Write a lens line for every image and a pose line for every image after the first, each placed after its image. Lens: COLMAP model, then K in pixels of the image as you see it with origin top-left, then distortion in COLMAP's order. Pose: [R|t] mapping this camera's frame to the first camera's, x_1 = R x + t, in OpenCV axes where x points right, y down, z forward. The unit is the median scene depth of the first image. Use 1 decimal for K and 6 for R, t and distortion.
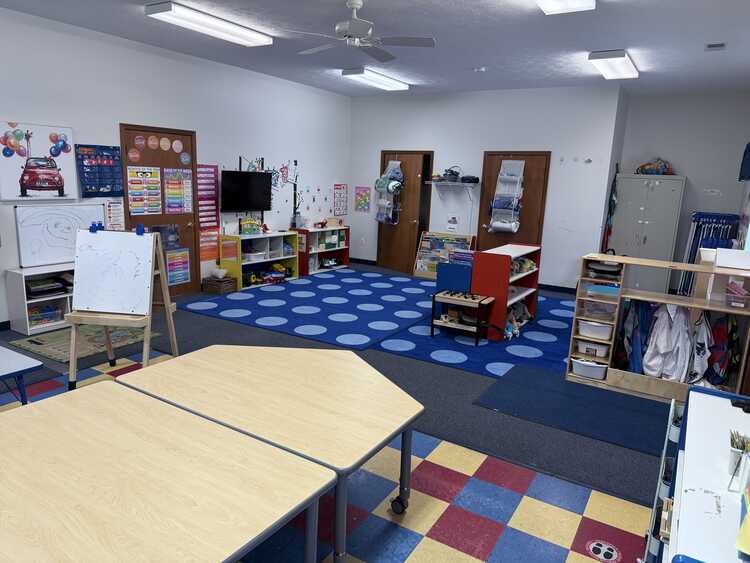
lens RADIAL K [[529.4, 0, 377.7], [0, 529.4, 281.1], [0, 0, 1]] dist [0.041806, -0.036369]
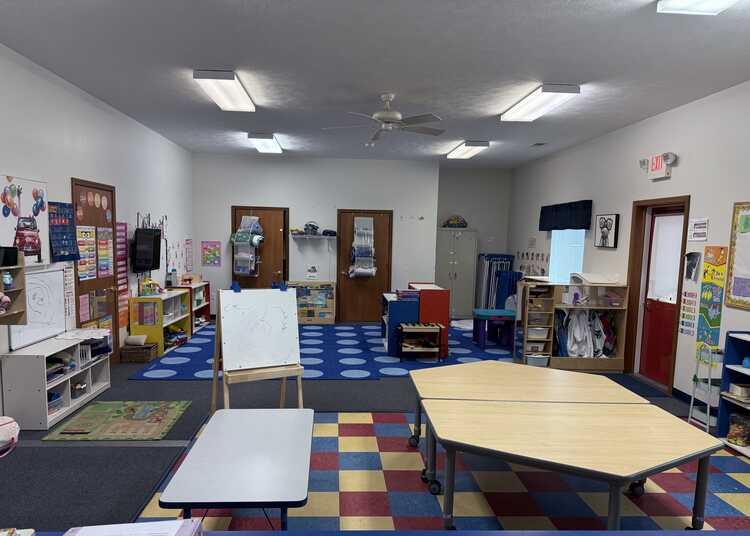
lens RADIAL K [[546.7, 0, 365.4], [0, 546.7, 289.8], [0, 0, 1]] dist [0.065908, 0.001495]
pose [[0.826145, -0.075924, 0.558319, -0.522548], [0.120702, 0.991725, -0.043741, -0.011438], [-0.550378, 0.103527, 0.828472, -0.007179]]
